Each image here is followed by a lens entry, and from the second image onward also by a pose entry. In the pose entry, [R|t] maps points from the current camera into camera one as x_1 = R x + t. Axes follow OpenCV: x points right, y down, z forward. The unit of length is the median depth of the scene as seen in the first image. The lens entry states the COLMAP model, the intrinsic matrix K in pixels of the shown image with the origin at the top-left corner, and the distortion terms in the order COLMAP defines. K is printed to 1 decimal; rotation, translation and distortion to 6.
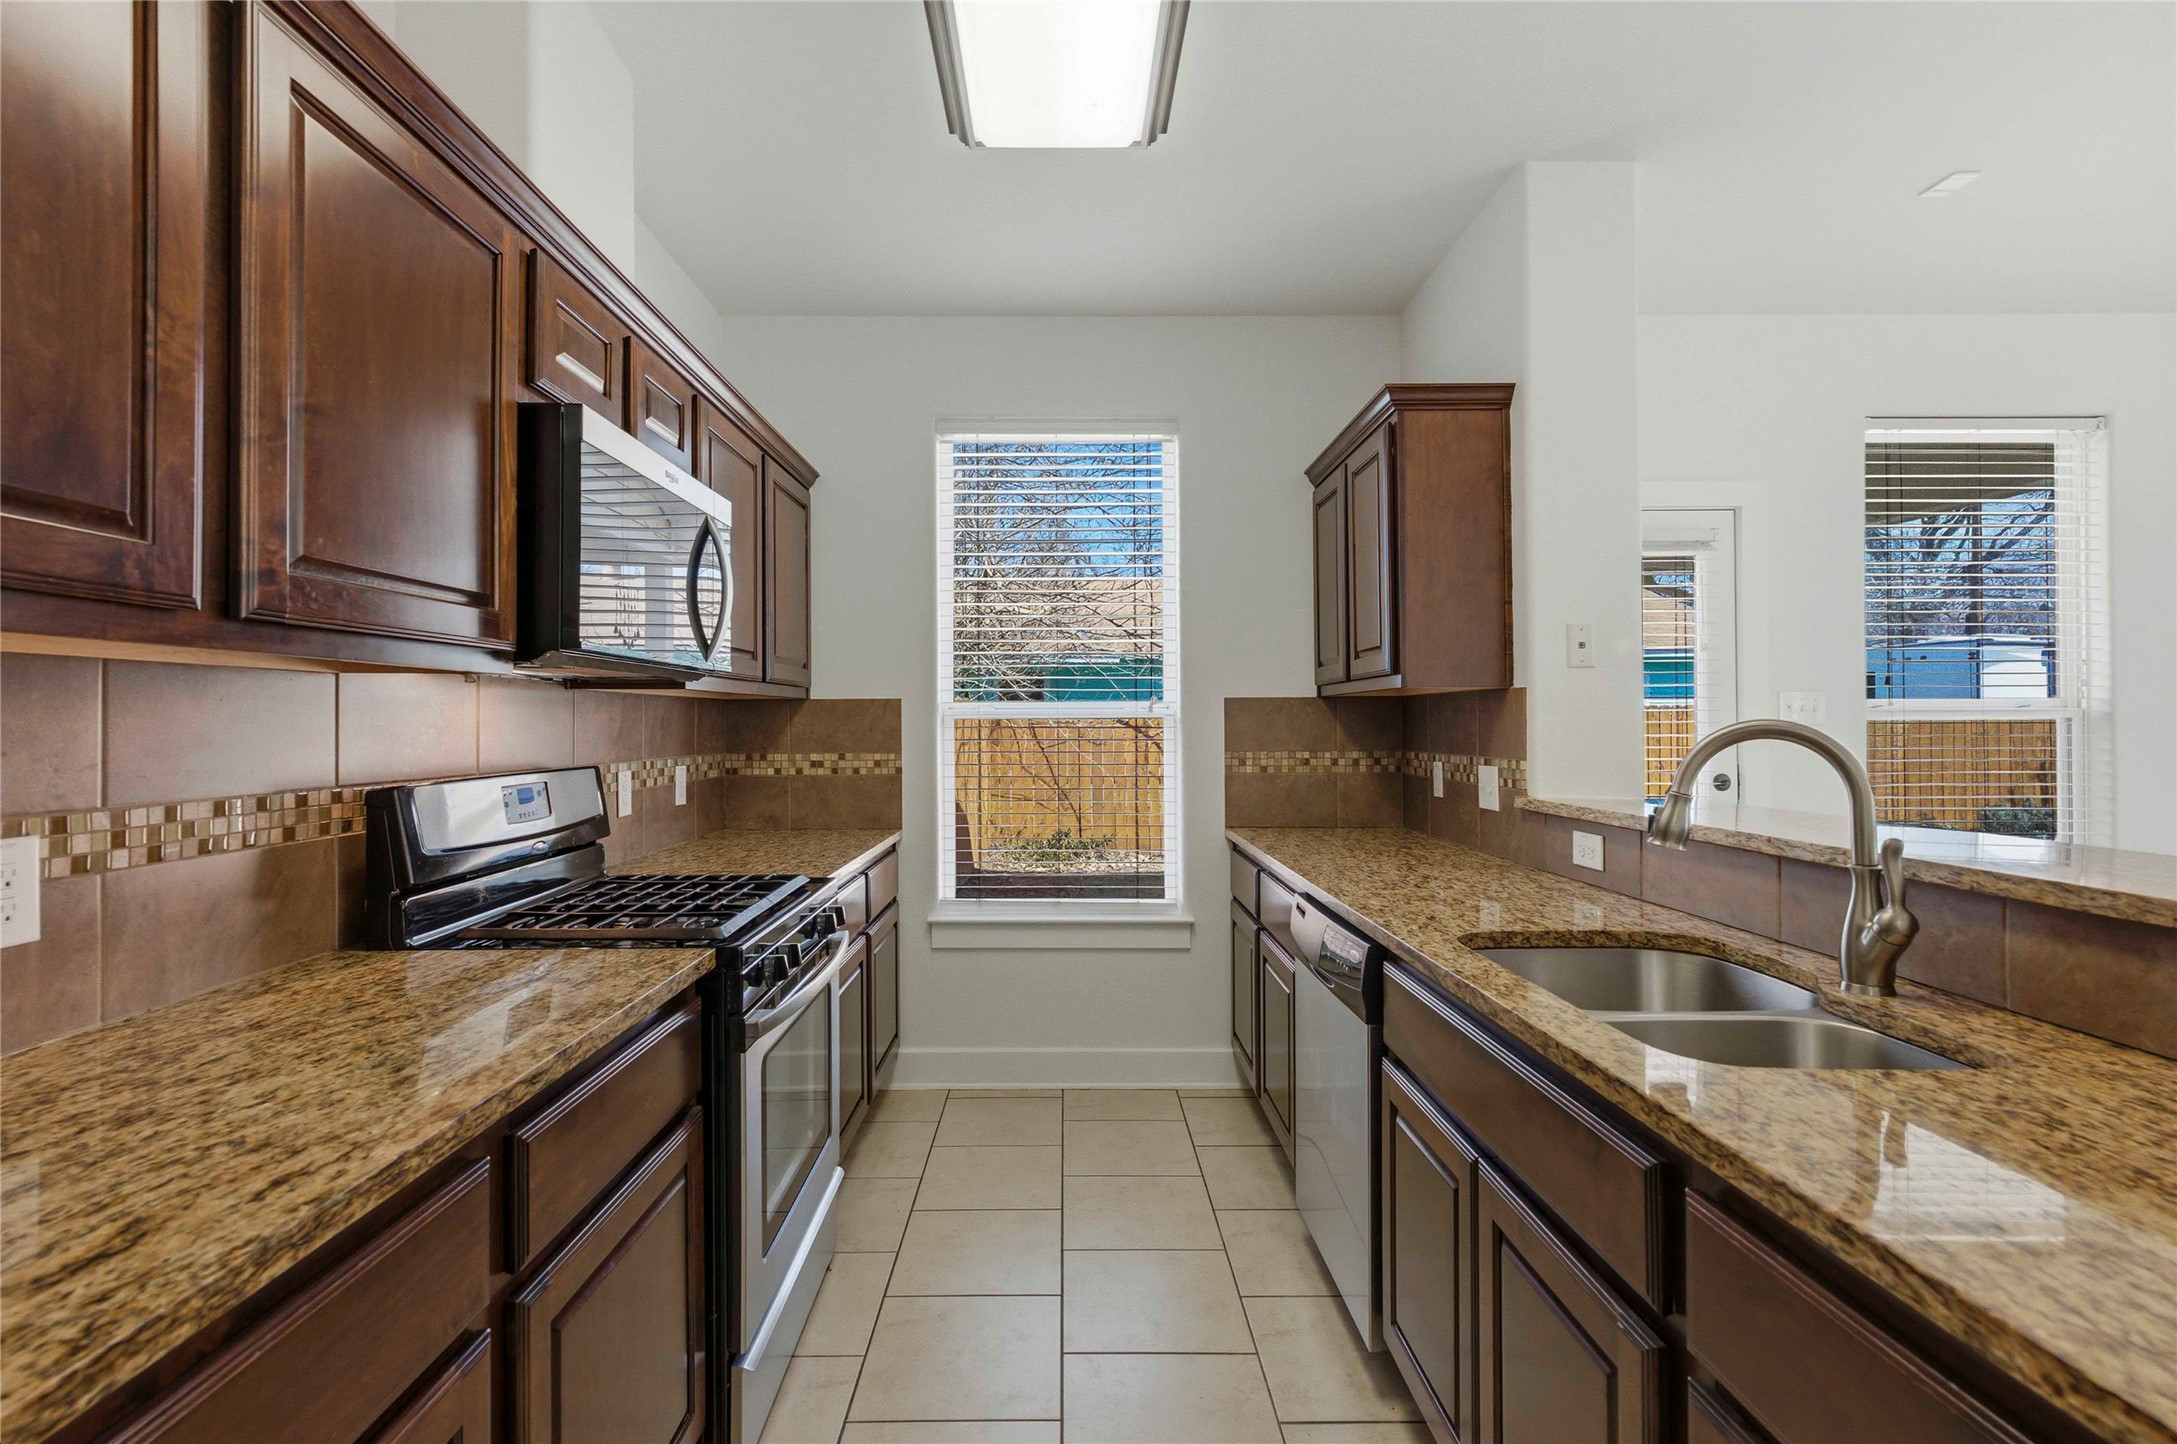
lens RADIAL K [[1013.4, 0, 1084.1], [0, 1013.4, 710.1], [0, 0, 1]] dist [0.000437, -0.000320]
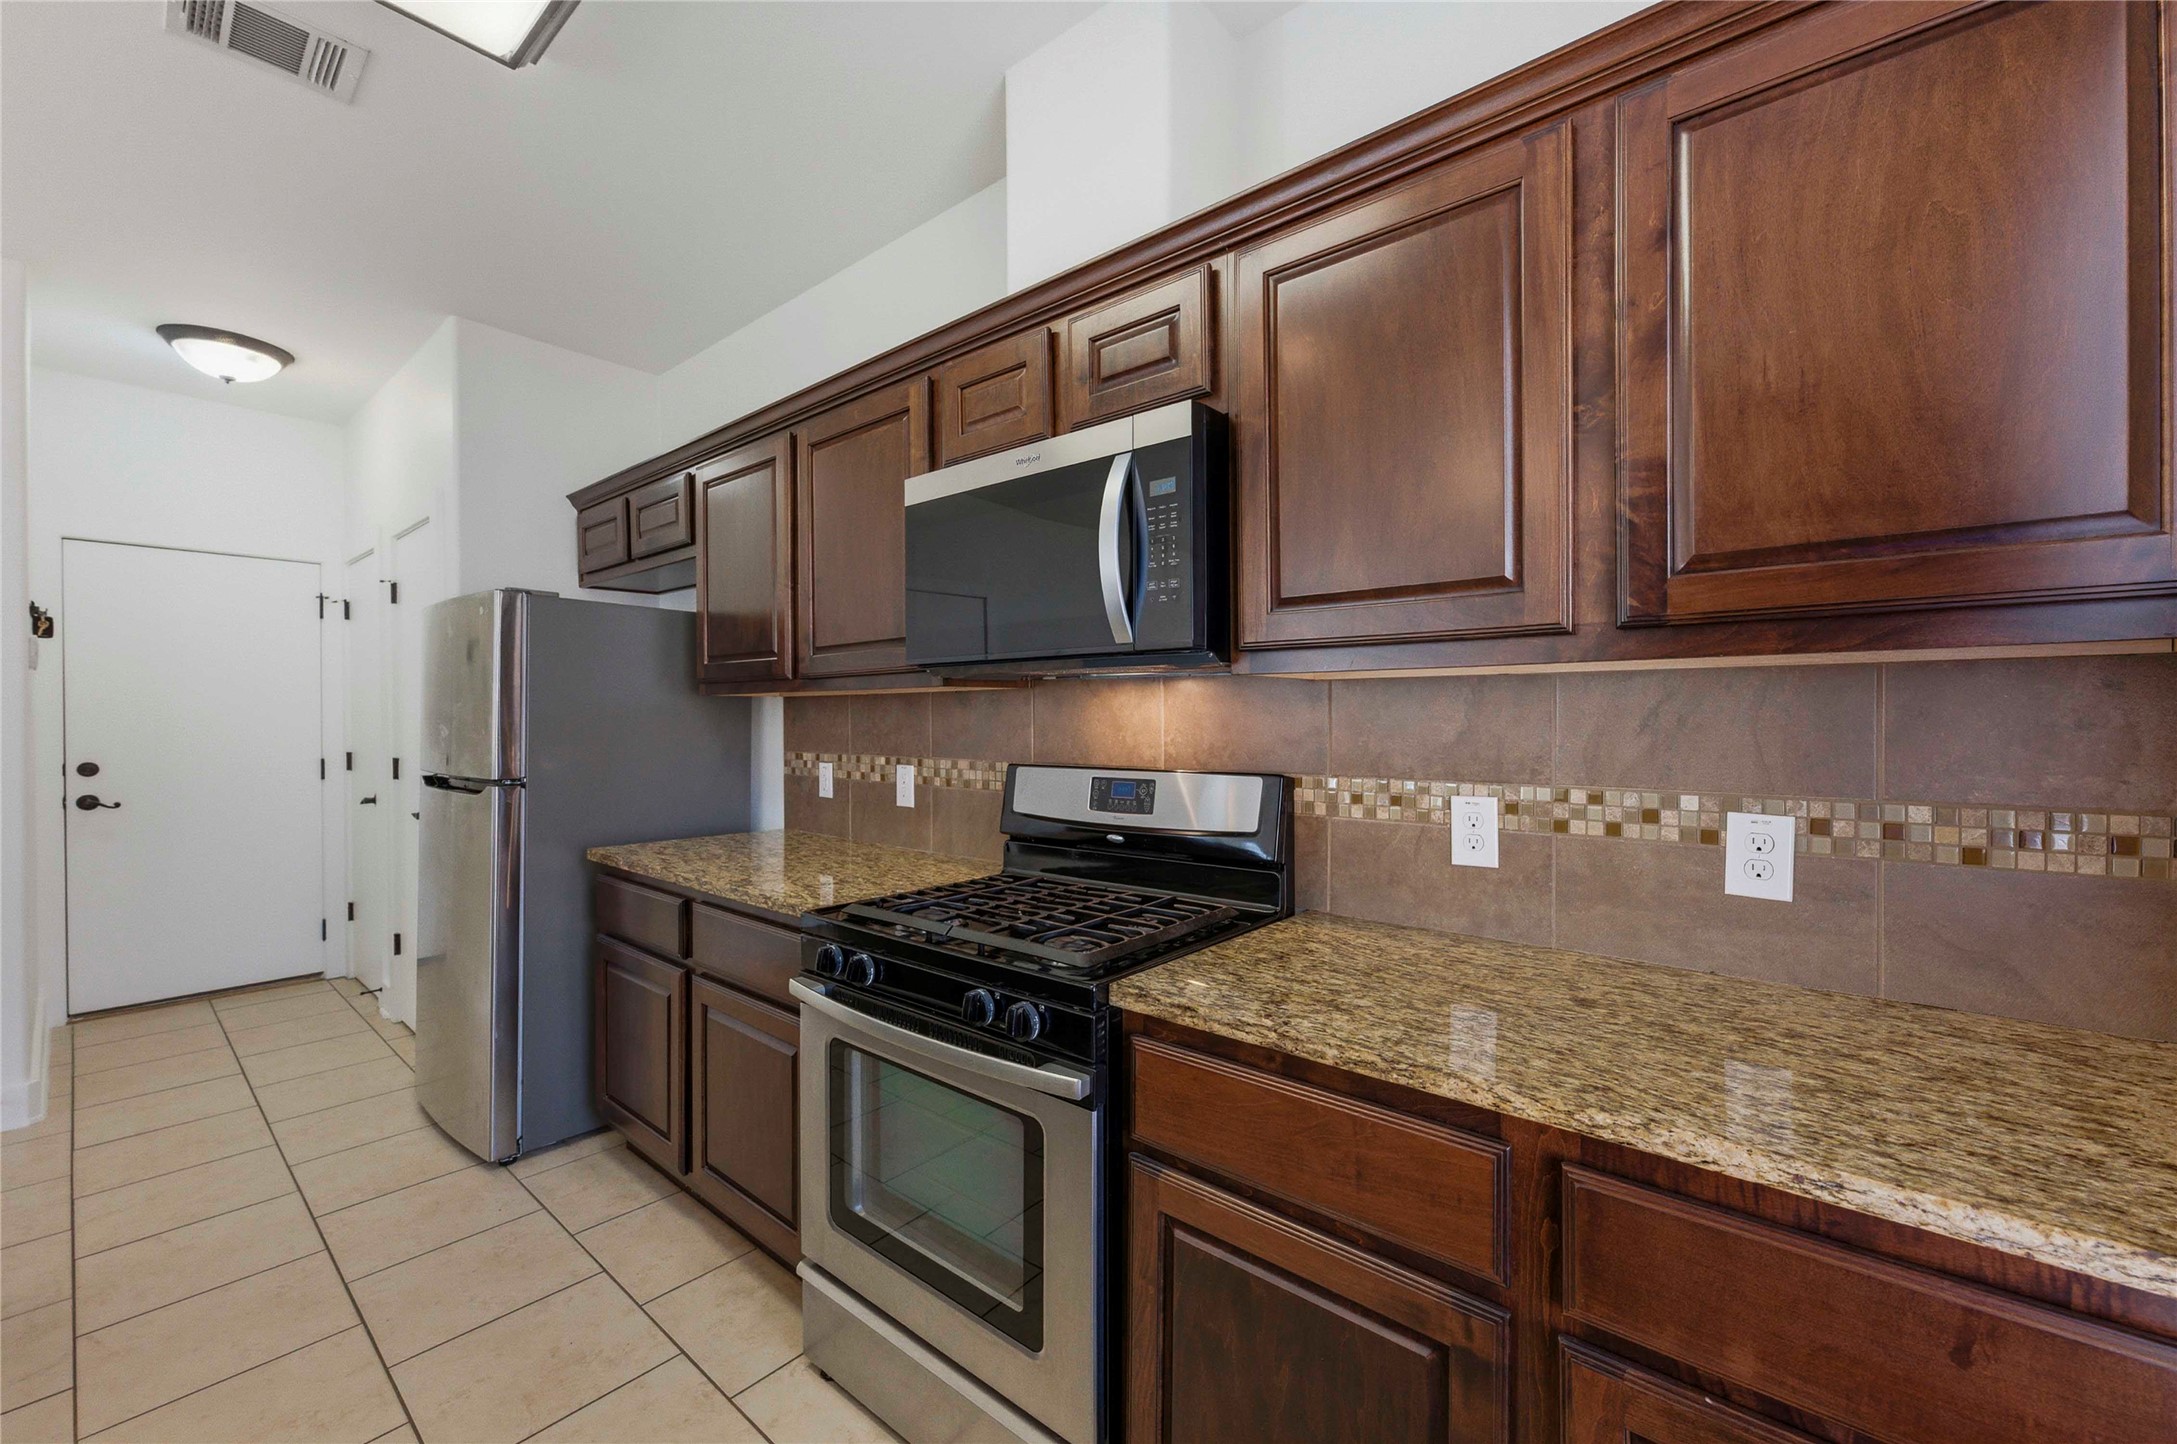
lens RADIAL K [[868.4, 0, 1098.5], [0, 868.4, 727.8], [0, 0, 1]] dist [-0.001410, 0.002390]
pose [[-0.663020, 0.006455, -0.748573, 0.117544], [0.009686, 0.999953, 0.000044, 0.013740], [0.748539, -0.007222, -0.663052, 1.151076]]
